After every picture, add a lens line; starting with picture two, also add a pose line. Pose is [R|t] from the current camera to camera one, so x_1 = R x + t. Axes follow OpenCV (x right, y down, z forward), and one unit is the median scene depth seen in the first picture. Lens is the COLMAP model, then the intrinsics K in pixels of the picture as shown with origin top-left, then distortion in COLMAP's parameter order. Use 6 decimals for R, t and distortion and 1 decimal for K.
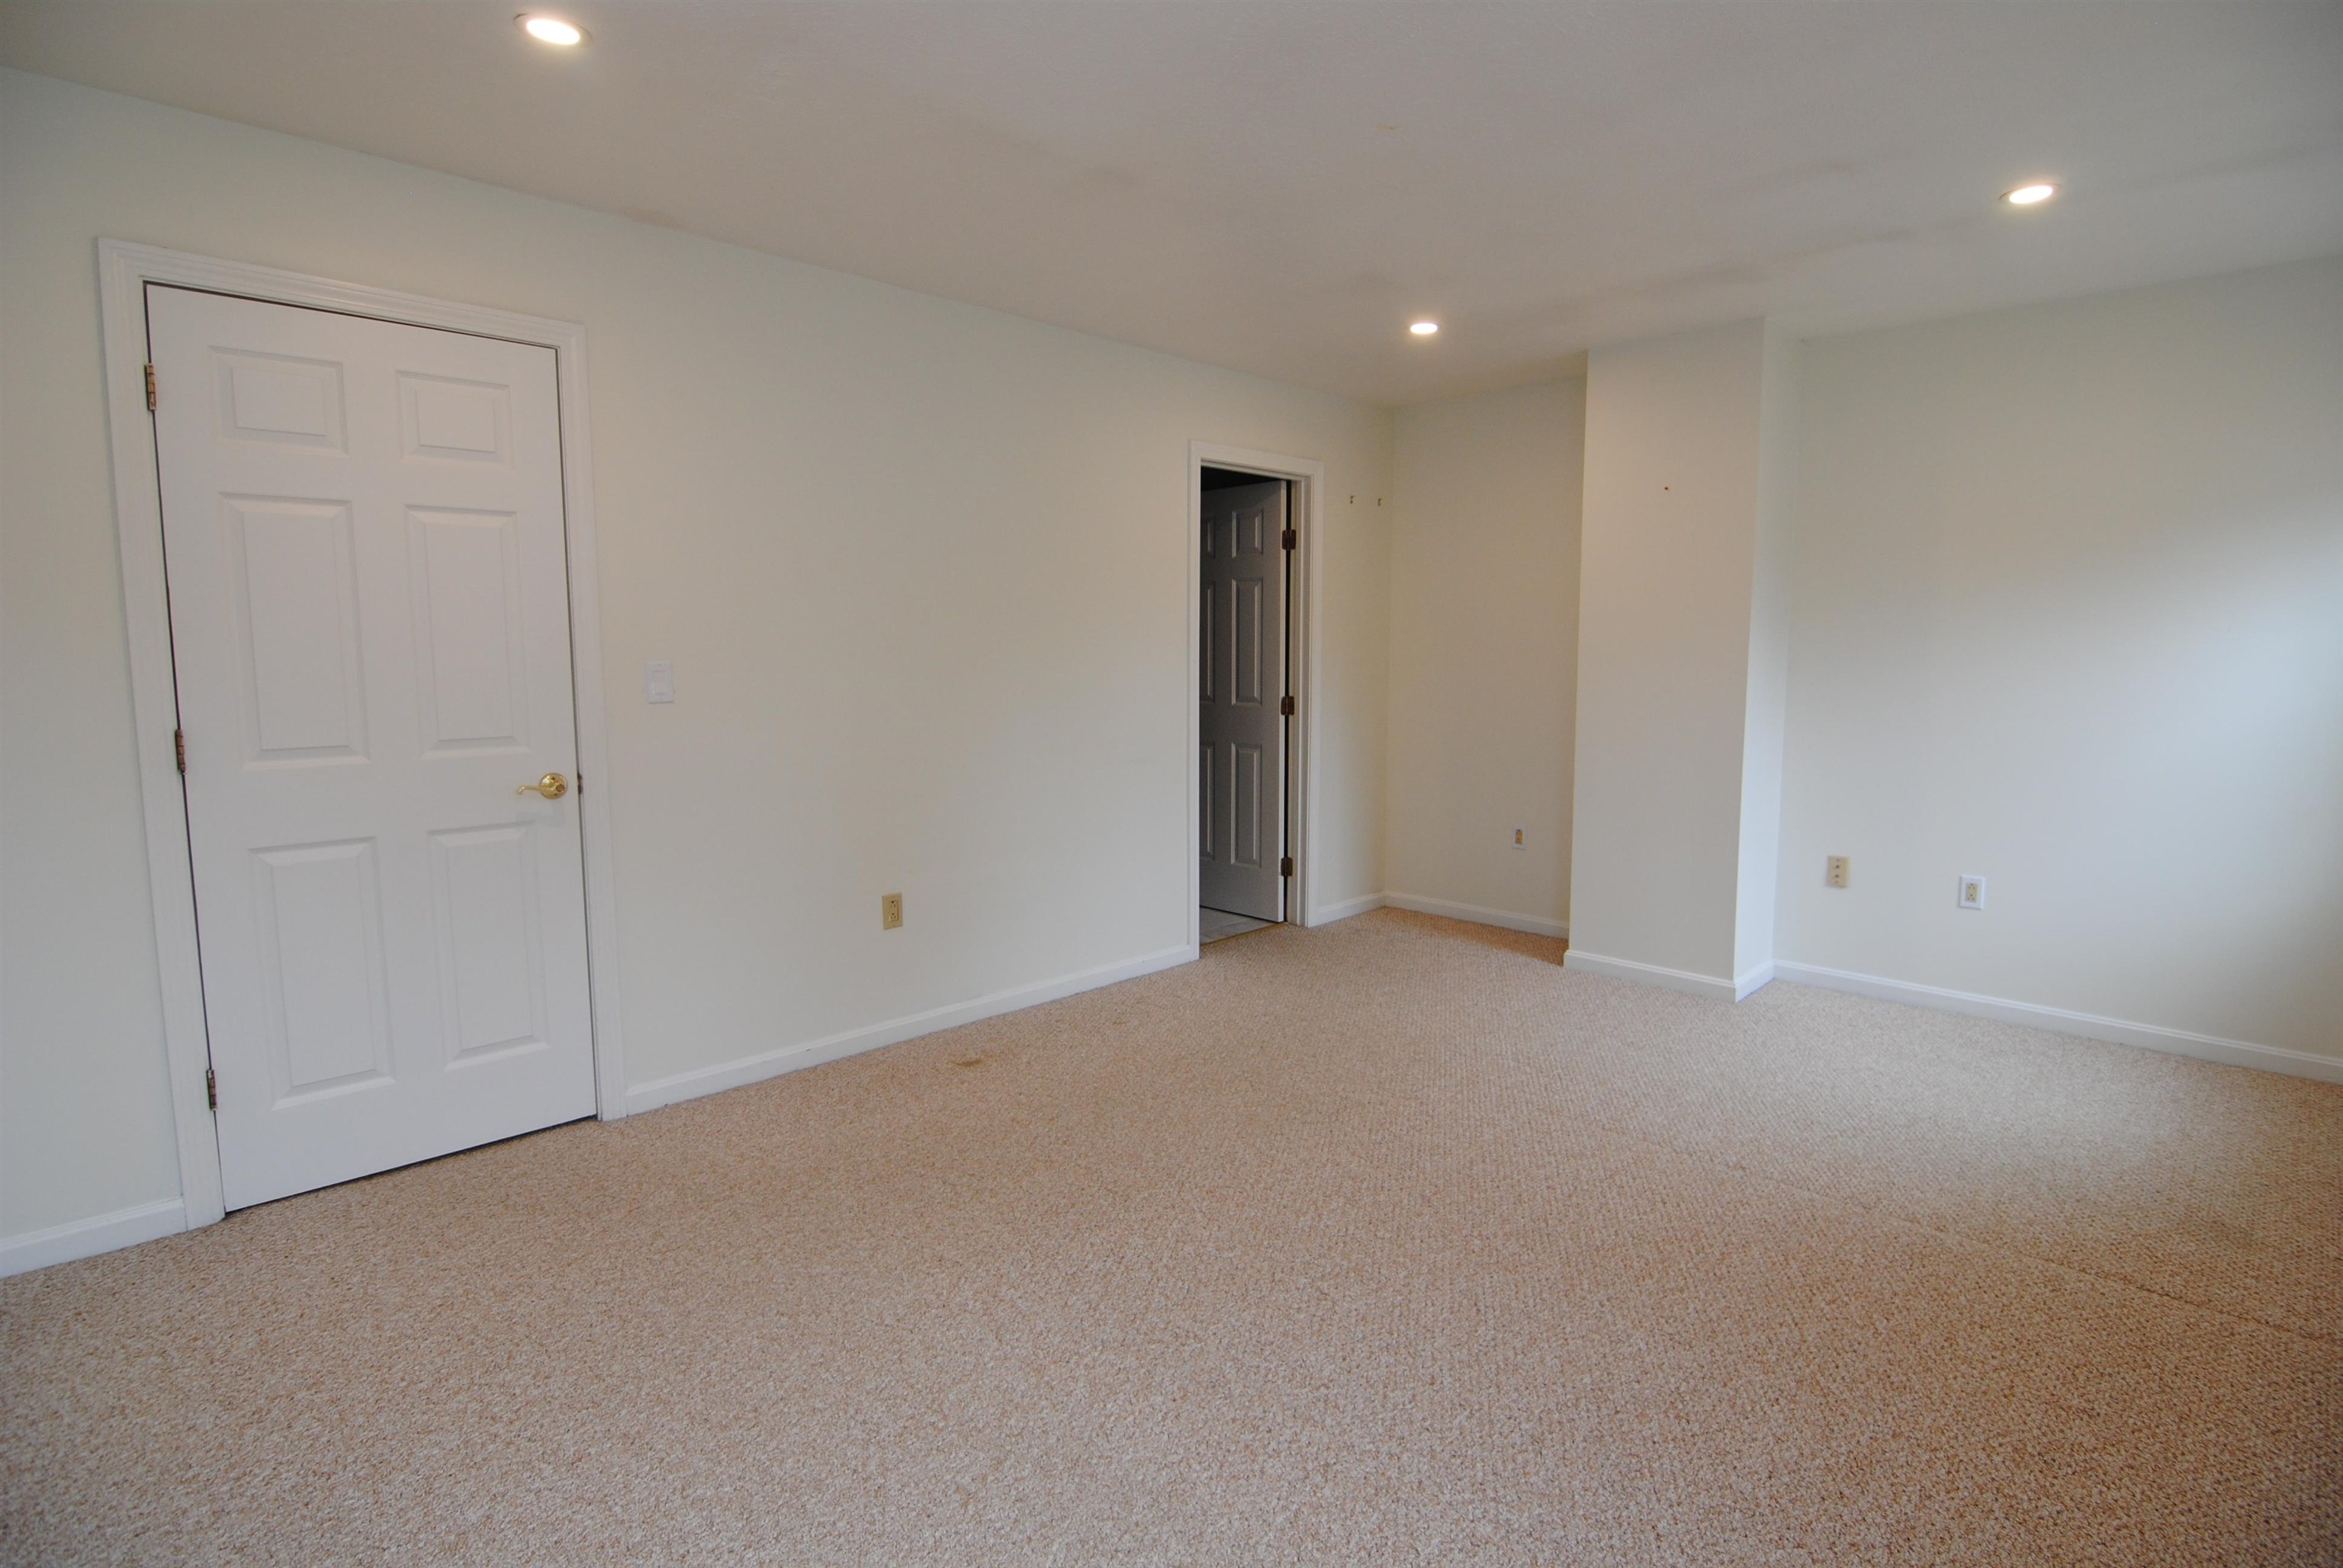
lens RADIAL K [[1142.4, 0, 1178.3], [0, 1142.4, 766.5], [0, 0, 1]] dist [-0.006826, -0.009874]
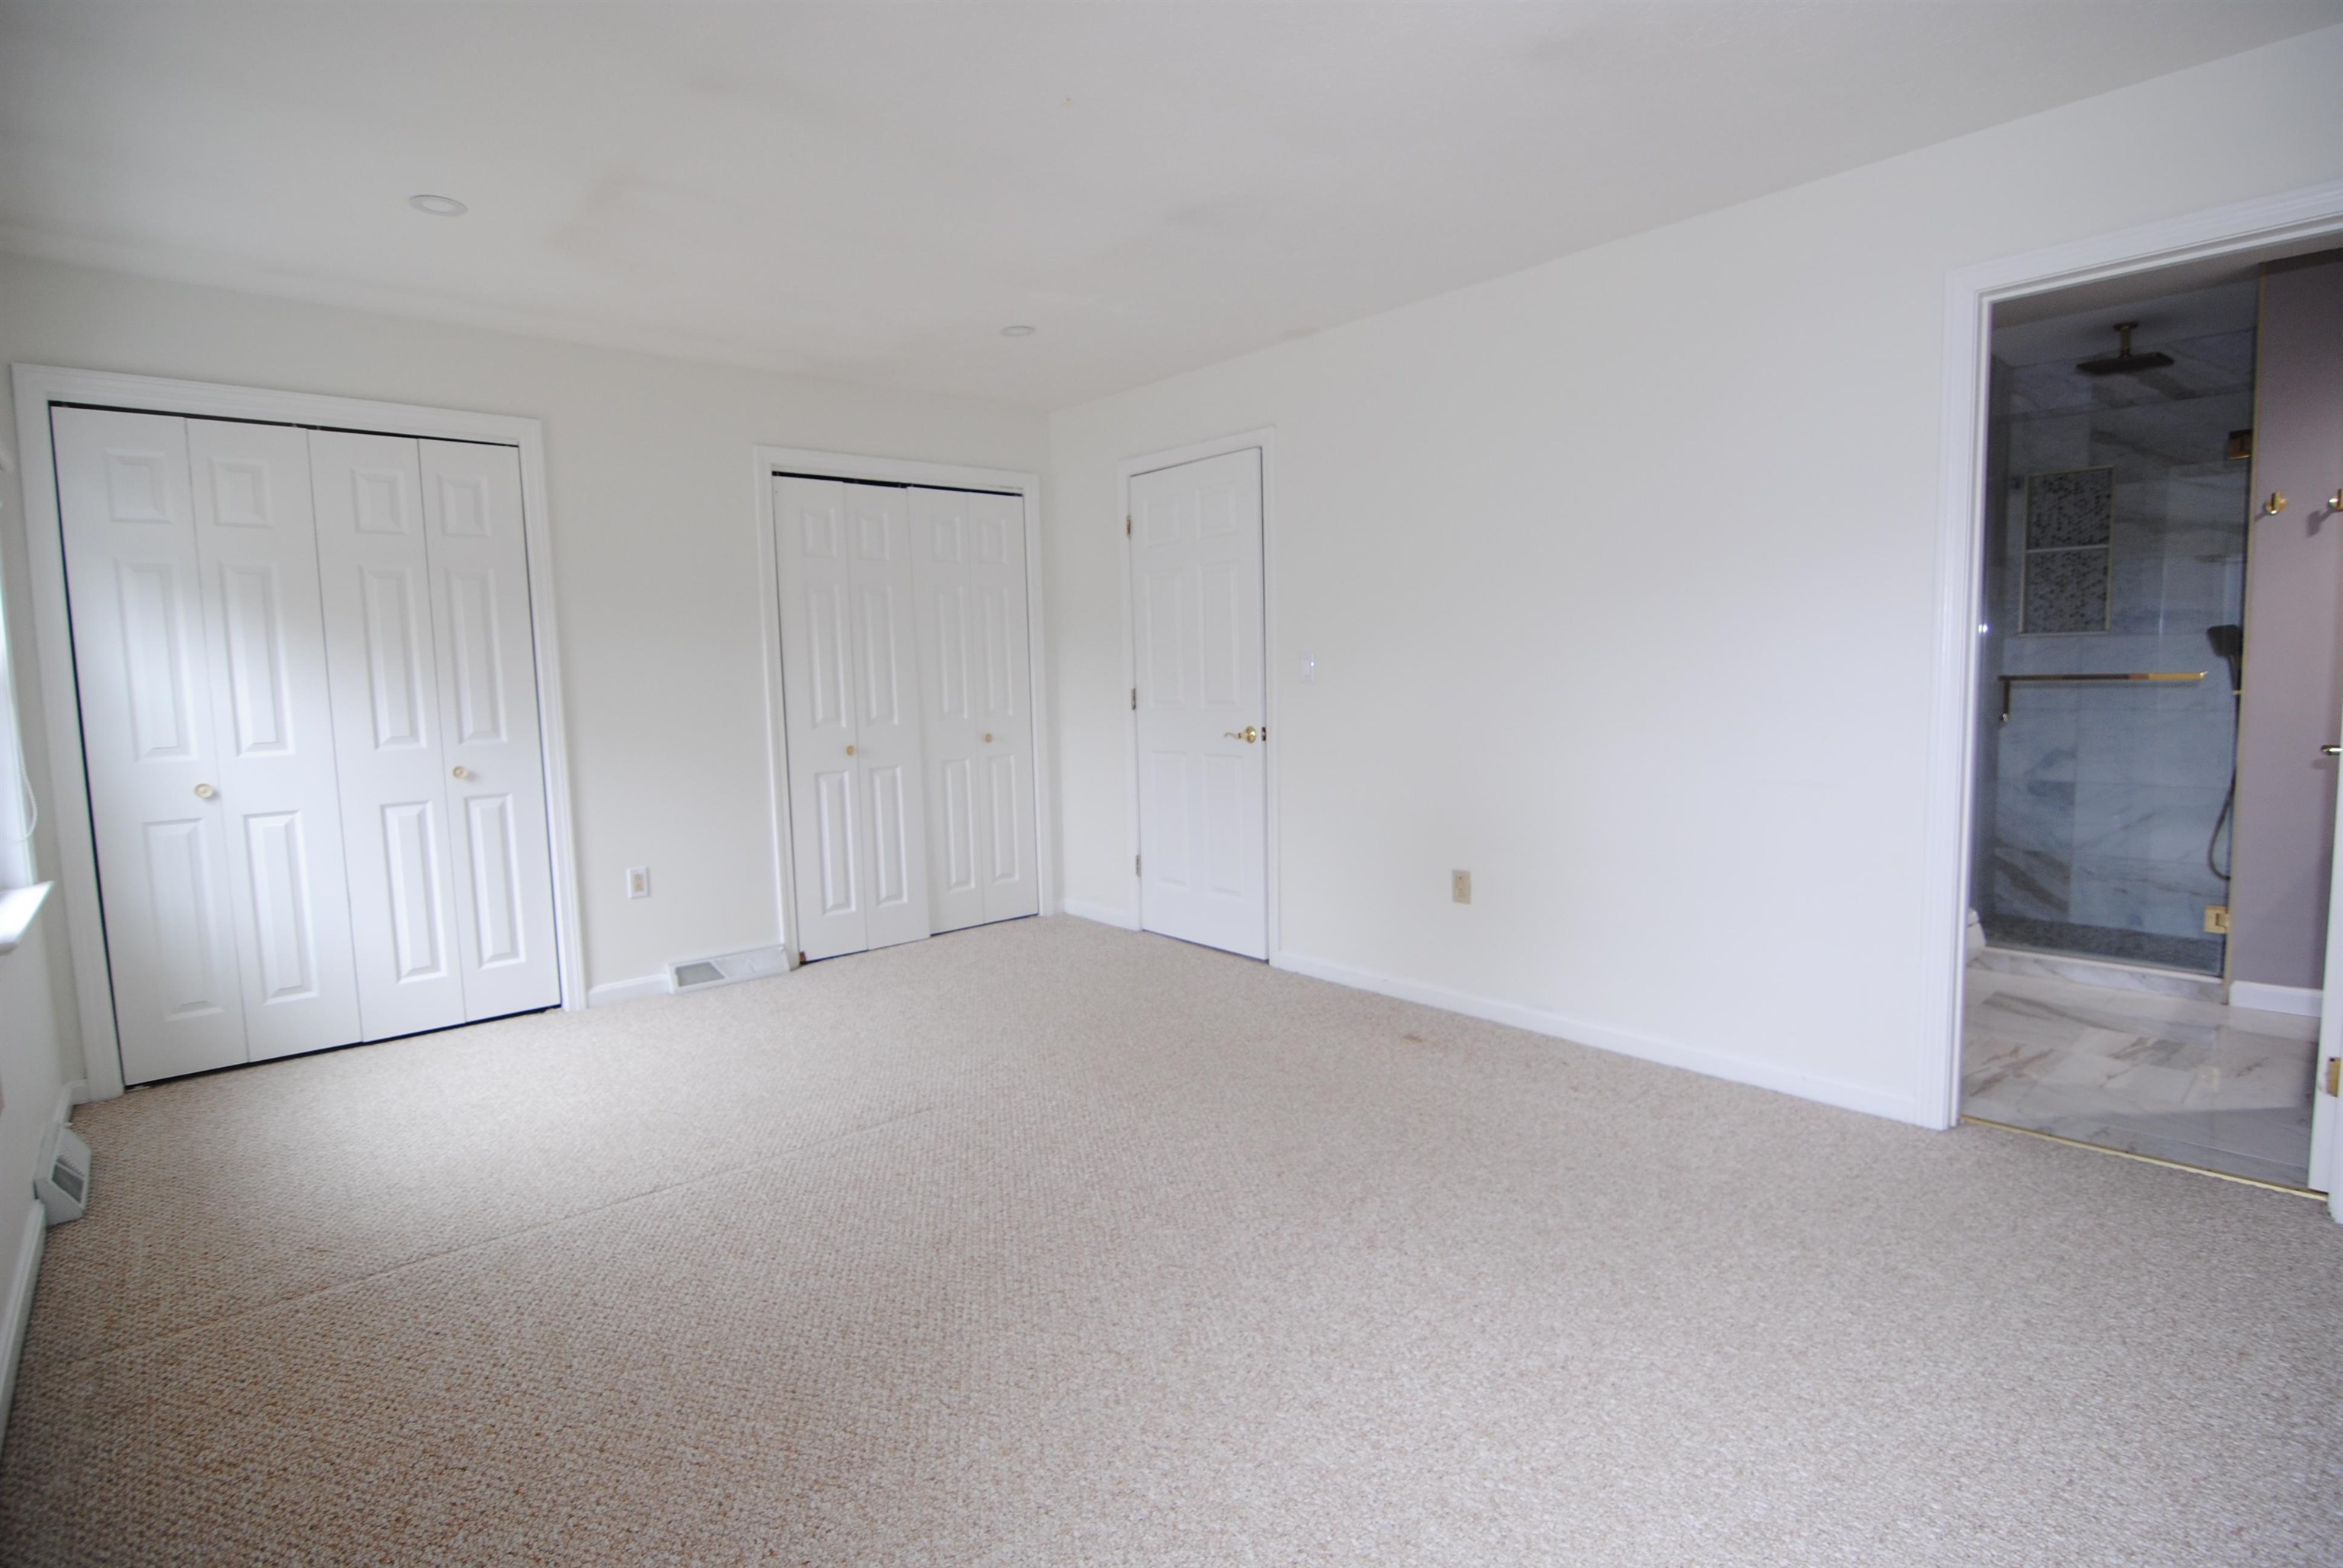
lens RADIAL K [[1142.7, 0, 1178.9], [0, 1142.7, 771.4], [0, 0, 1]] dist [-0.008044, -0.008895]
pose [[-0.055363, 0.089264, -0.994468, 0.863041], [-0.081527, 0.992266, 0.093605, -0.059704], [0.995132, 0.086259, -0.047657, 0.850579]]
